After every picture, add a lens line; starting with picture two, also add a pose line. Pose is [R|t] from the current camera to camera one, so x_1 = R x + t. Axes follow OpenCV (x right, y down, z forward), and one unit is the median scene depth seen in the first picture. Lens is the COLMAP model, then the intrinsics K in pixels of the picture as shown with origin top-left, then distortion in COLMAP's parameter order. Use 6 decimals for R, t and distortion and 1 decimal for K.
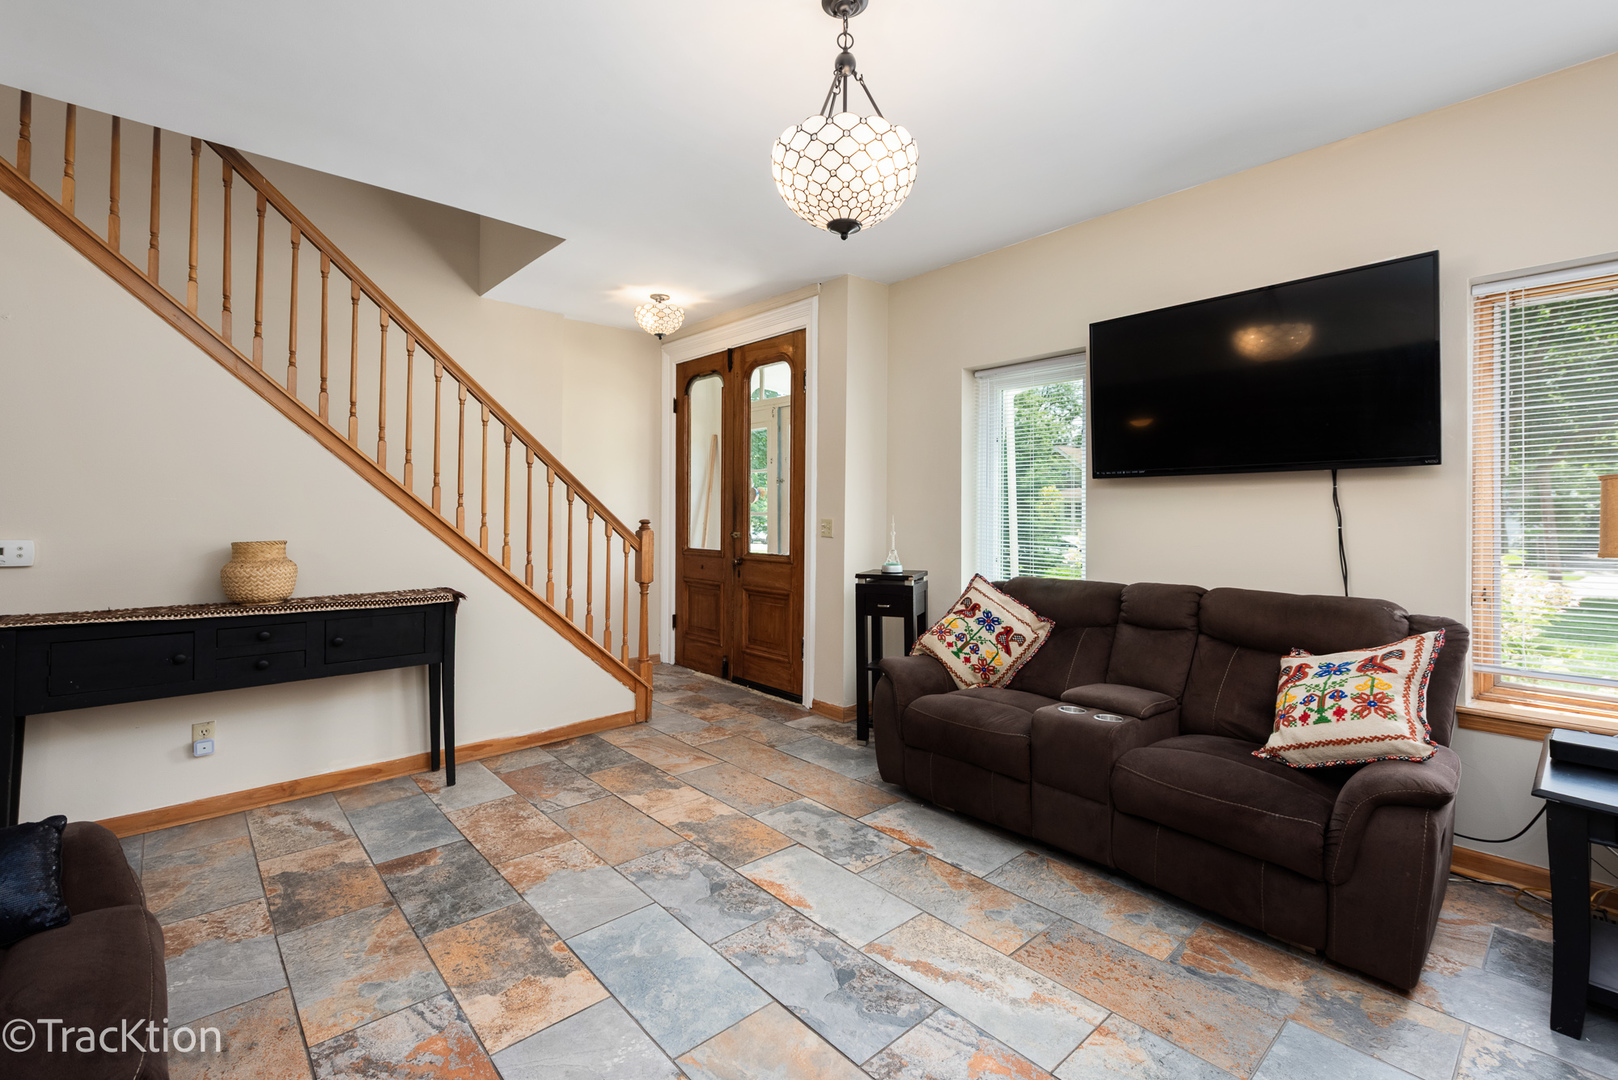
lens RADIAL K [[713.7, 0, 821.1], [0, 713.7, 511.0], [0, 0, 1]] dist [0.012234, -0.000986]
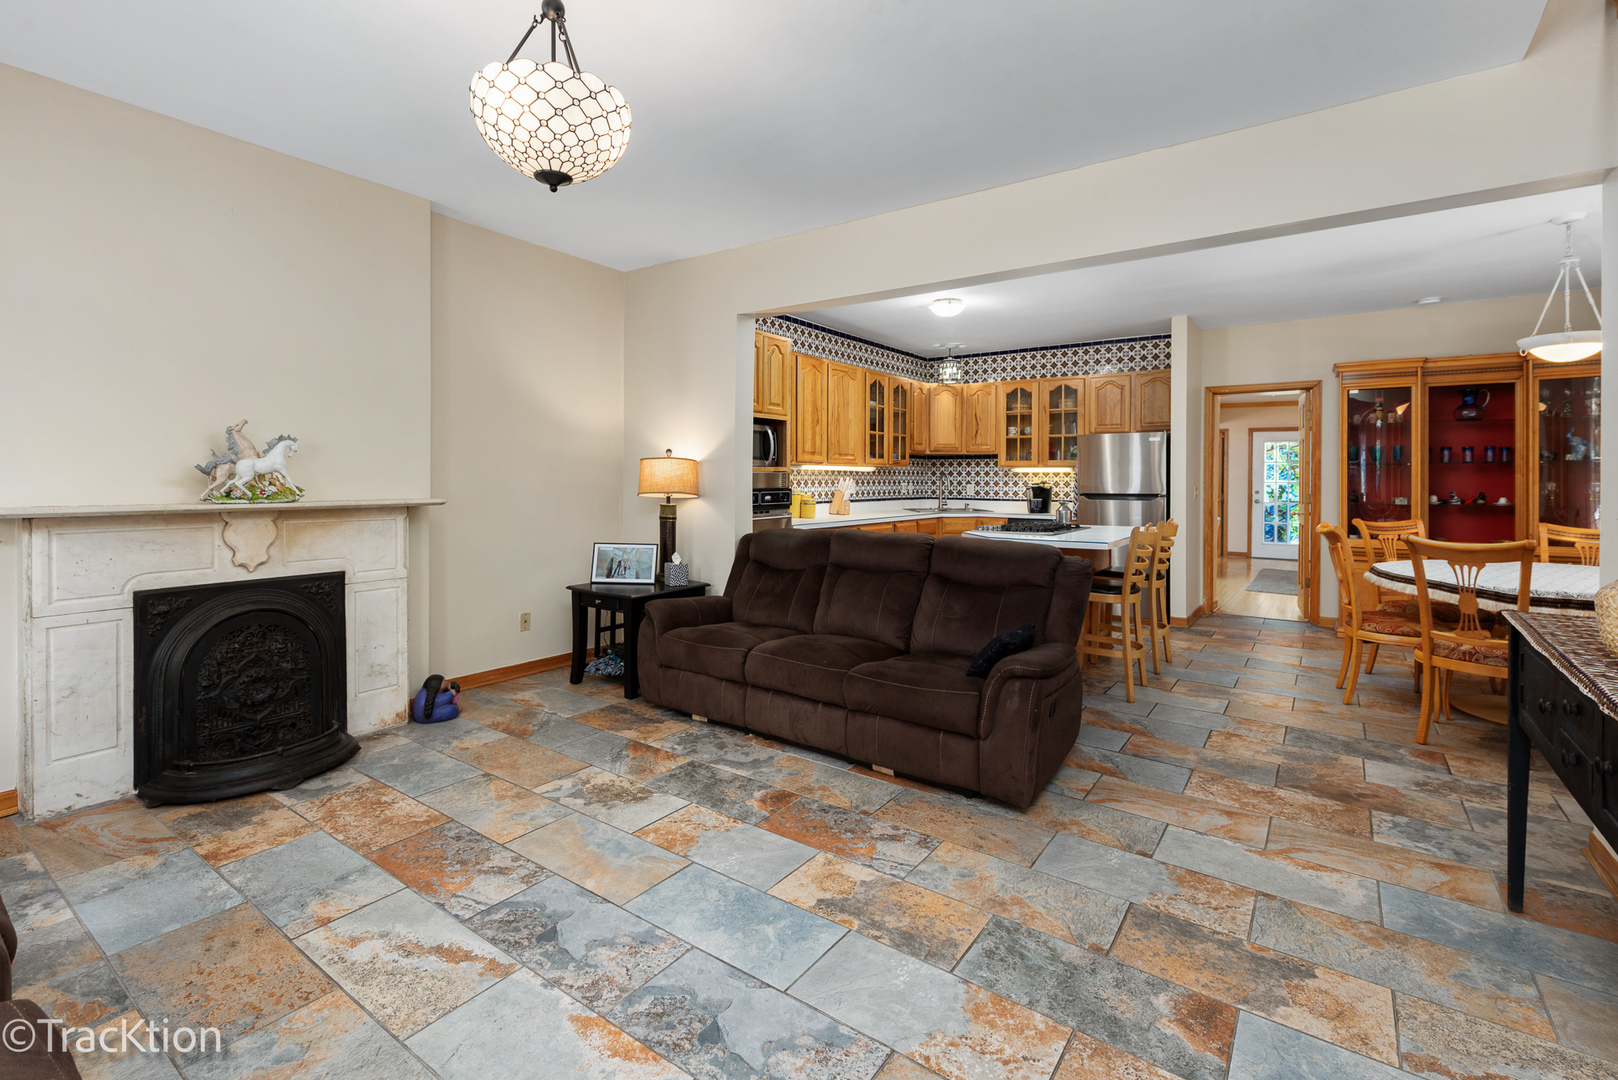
lens RADIAL K [[720.9, 0, 814.8], [0, 720.9, 482.2], [0, 0, 1]] dist [0.001175, -0.000367]
pose [[-0.978187, -0.013042, -0.207316, -0.104341], [-0.014378, 0.999884, 0.004942, 0.003197], [0.207227, 0.007816, -0.978262, 1.876125]]
